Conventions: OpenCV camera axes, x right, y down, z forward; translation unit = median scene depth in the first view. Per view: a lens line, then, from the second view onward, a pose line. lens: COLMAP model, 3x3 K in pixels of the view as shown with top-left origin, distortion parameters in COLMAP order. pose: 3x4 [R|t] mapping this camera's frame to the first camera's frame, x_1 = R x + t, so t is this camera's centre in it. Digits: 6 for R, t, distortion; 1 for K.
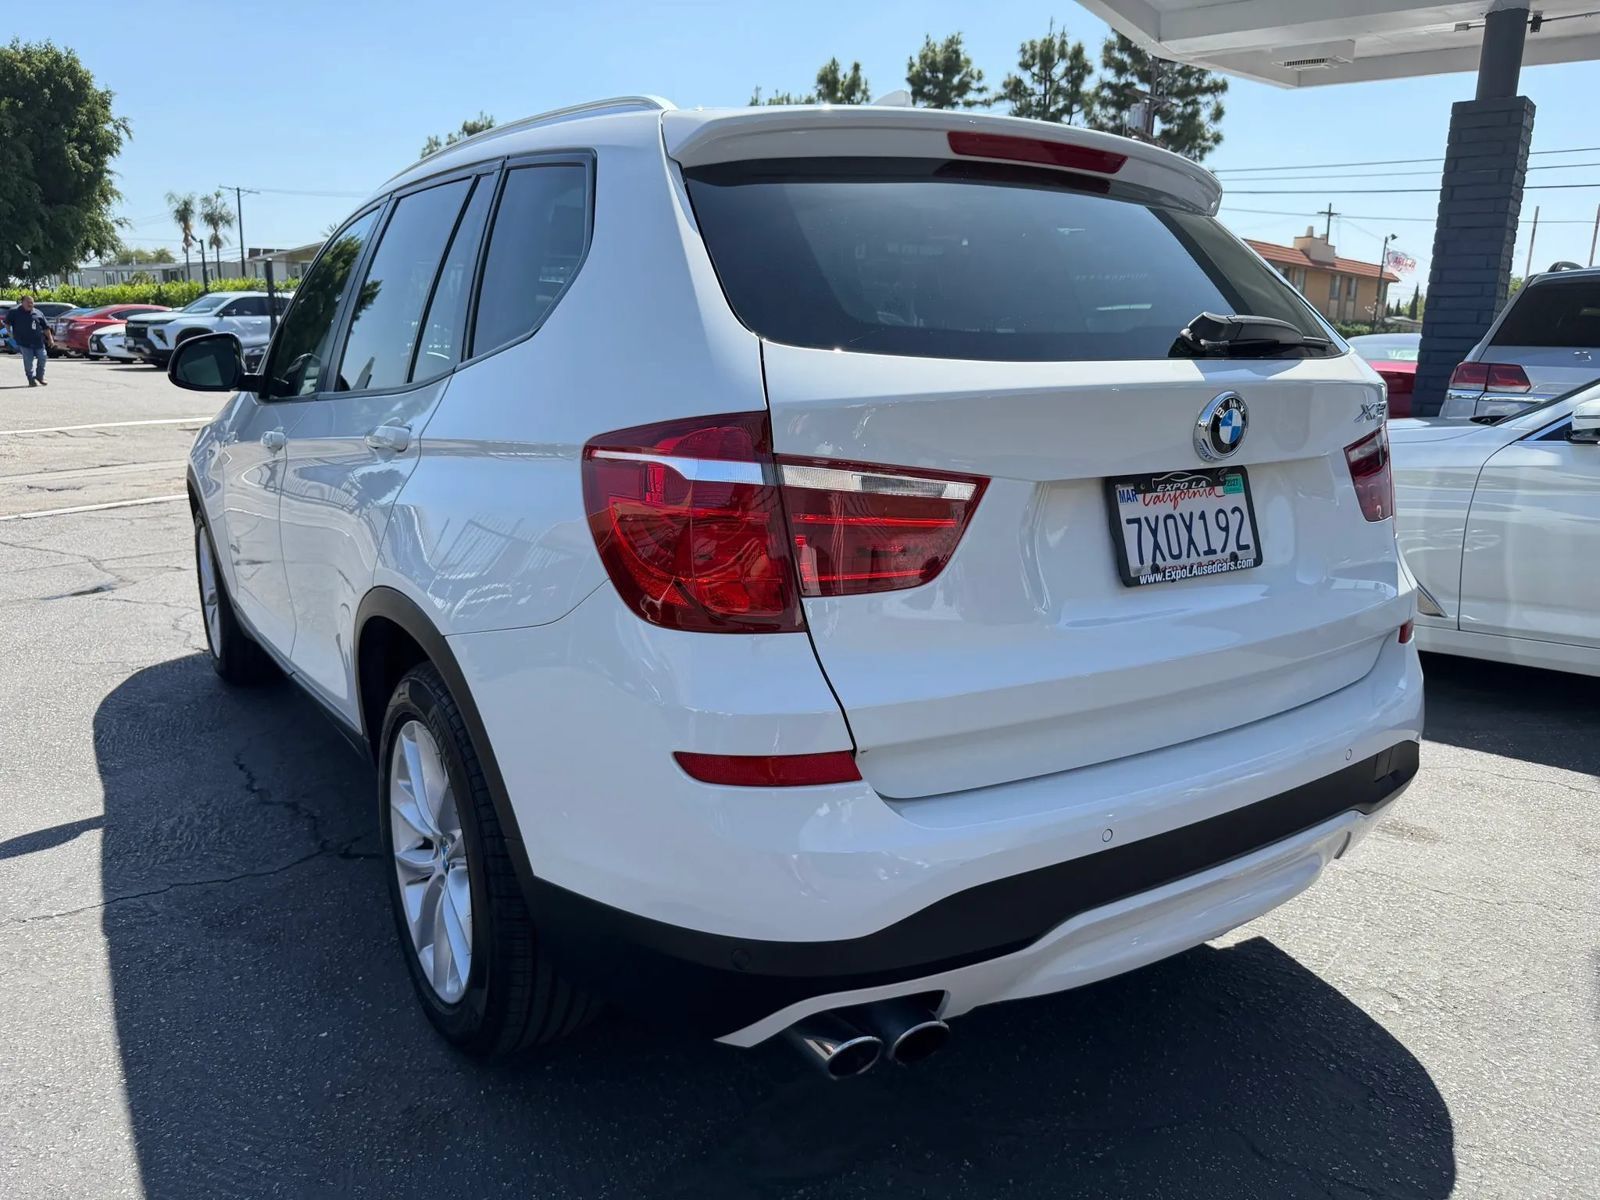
lens RADIAL K [[1135.9, 0, 791.5], [0, 1135.9, 602.0], [0, 0, 1]] dist [-0.002628, -0.002598]
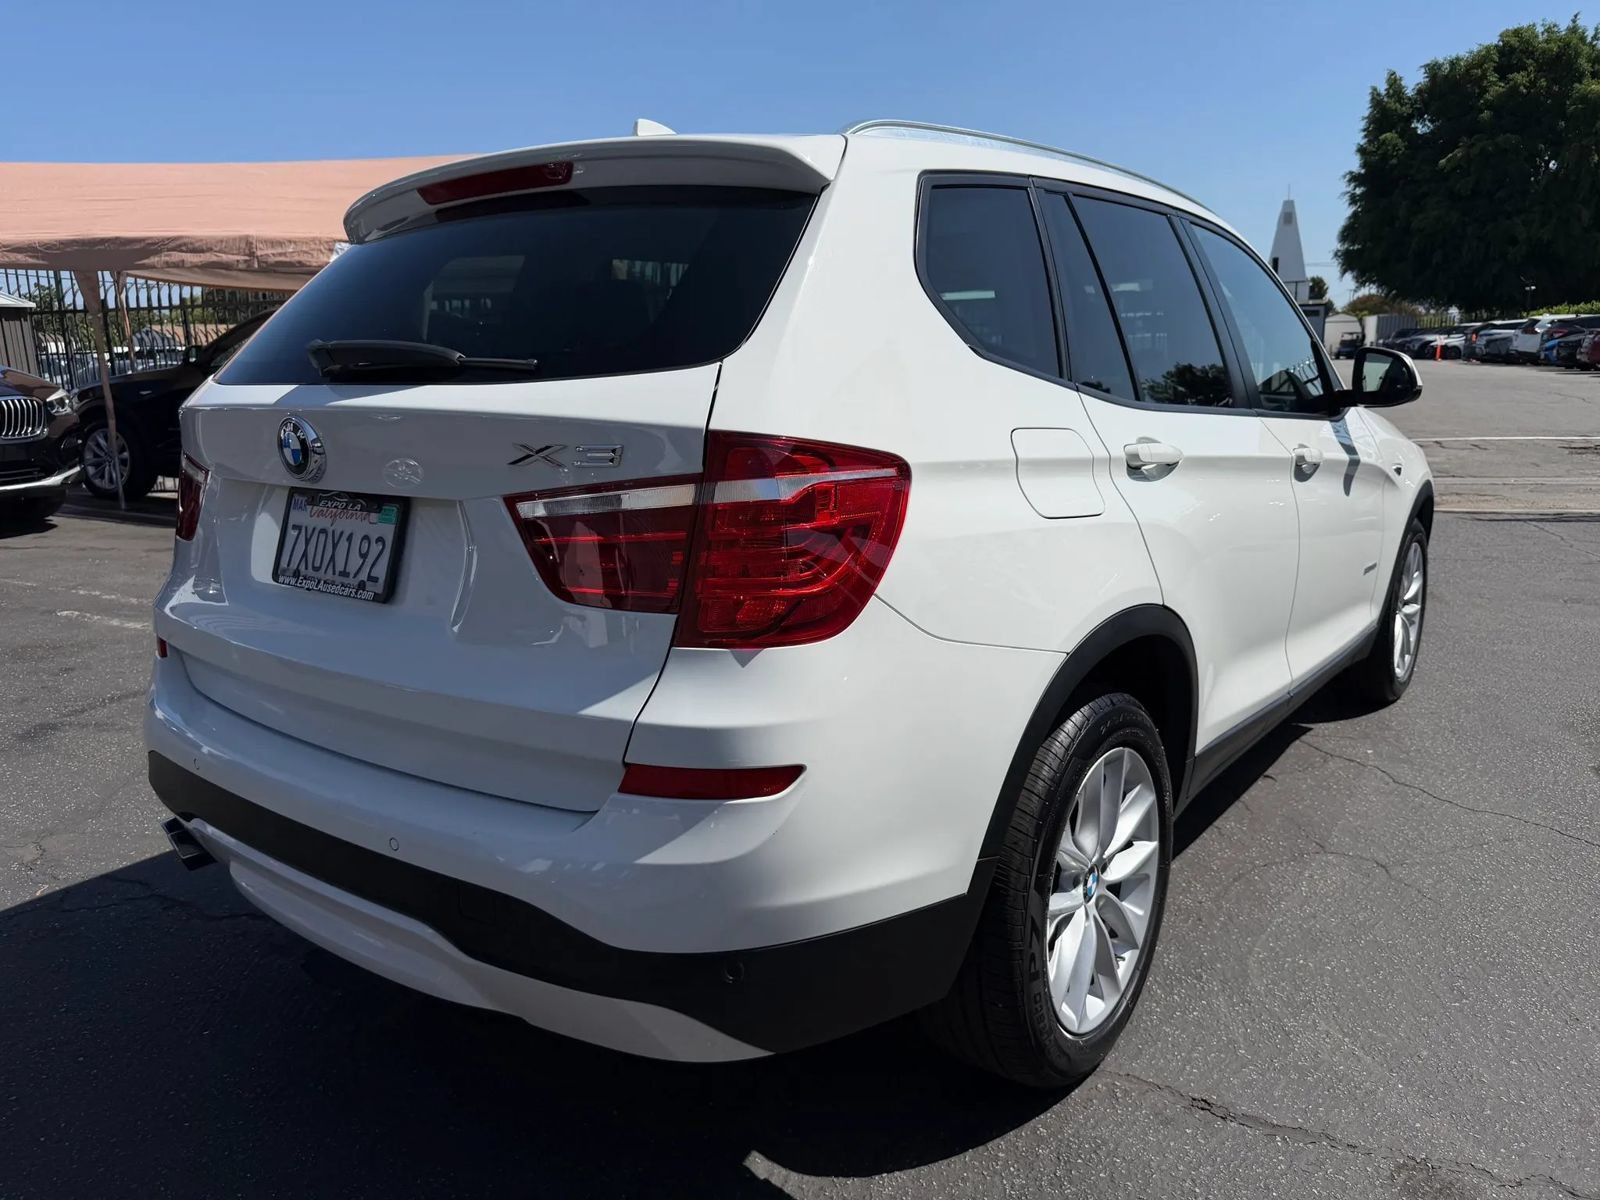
lens RADIAL K [[1146.6, 0, 792.9], [0, 1146.6, 598.5], [0, 0, 1]] dist [-0.003093, -0.003272]
pose [[0.337848, 0.180735, -0.923685, 1.251958], [-0.194019, 0.973685, 0.119554, -0.191672], [0.920986, 0.138822, 0.364023, 0.861028]]
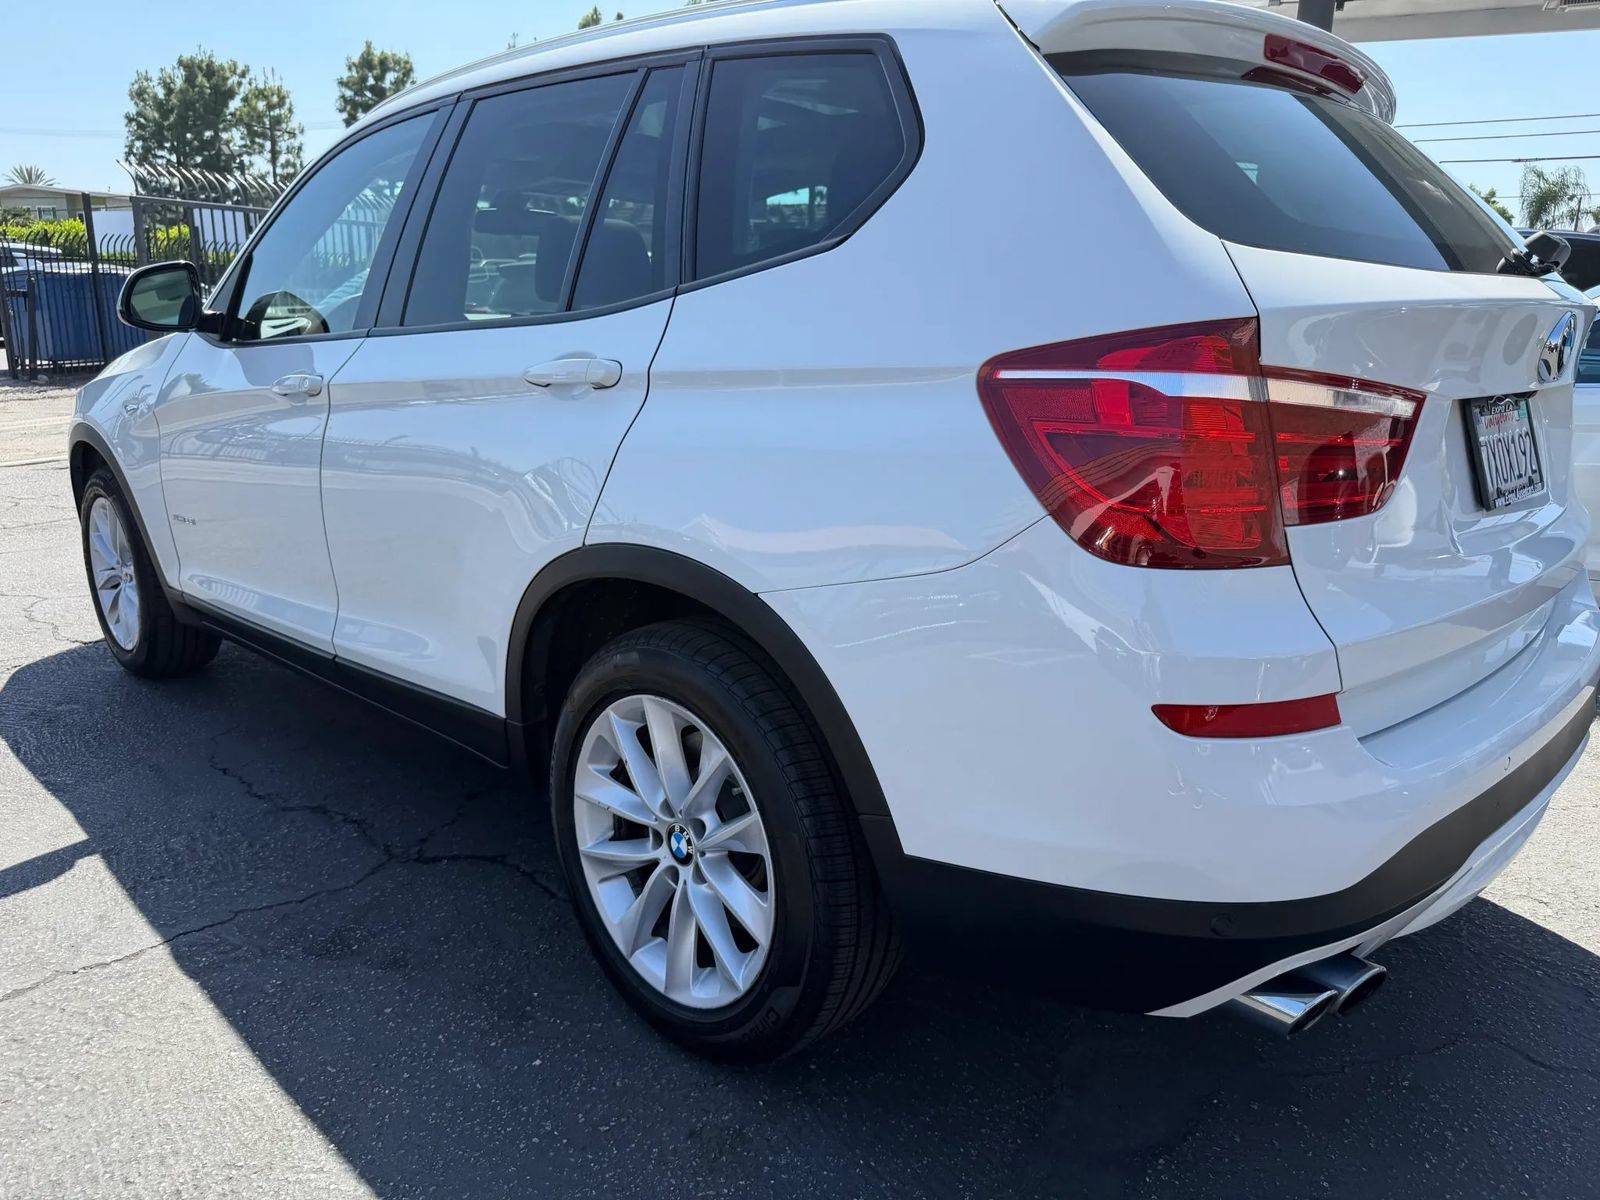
lens RADIAL K [[1146.6, 0, 792.9], [0, 1146.6, 598.5], [0, 0, 1]] dist [-0.003093, -0.003272]
pose [[0.979573, -0.043387, 0.196354, -0.399181], [0.038304, 0.998827, 0.029609, 0.009753], [-0.197409, -0.021483, 0.980086, 0.119215]]
